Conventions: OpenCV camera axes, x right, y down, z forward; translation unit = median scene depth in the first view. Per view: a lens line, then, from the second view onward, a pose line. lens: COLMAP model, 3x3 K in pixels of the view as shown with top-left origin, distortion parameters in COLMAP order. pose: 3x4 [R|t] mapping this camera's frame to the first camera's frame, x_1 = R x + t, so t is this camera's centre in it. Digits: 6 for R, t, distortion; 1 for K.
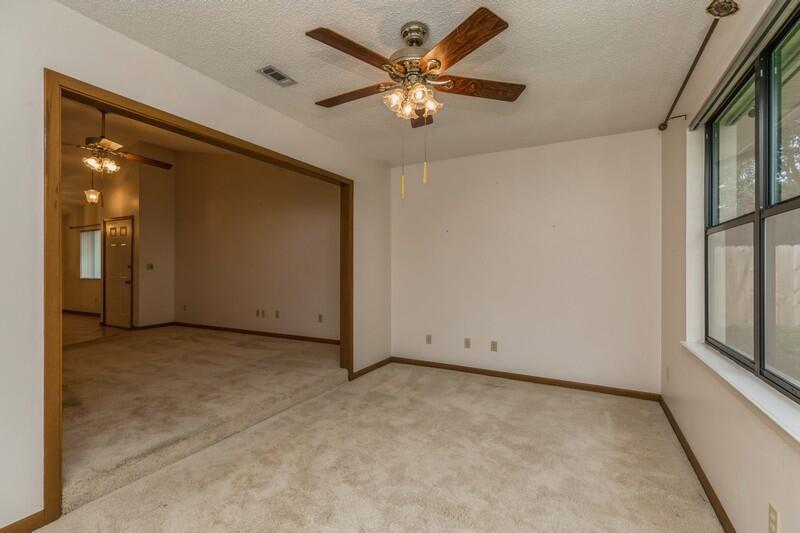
lens RADIAL K [[365.2, 0, 395.3], [0, 365.2, 268.3], [0, 0, 1]] dist [0.003216, -0.000021]
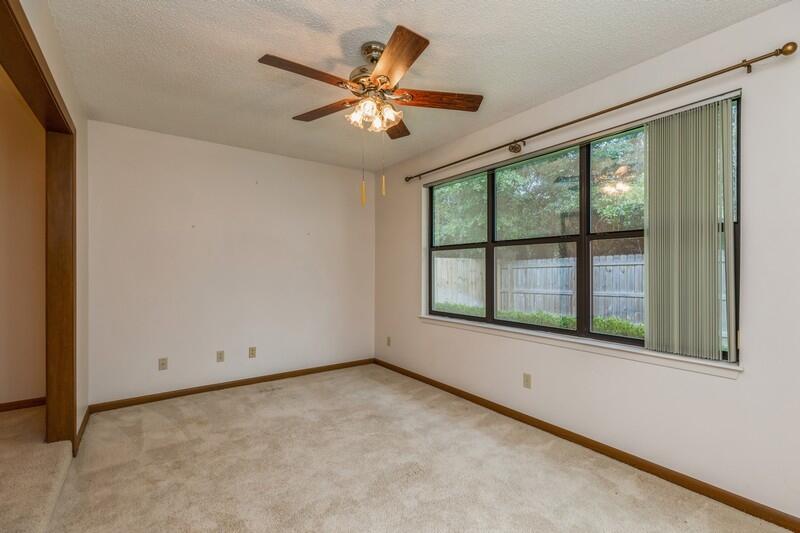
lens RADIAL K [[365.2, 0, 411.2], [0, 365.2, 271.1], [0, 0, 1]] dist [0.003216, -0.000021]
pose [[0.413588, -0.005946, 0.910445, -0.531012], [0.003157, 0.999982, 0.005097, -0.003973], [-0.910459, 0.000766, 0.413600, 0.278833]]
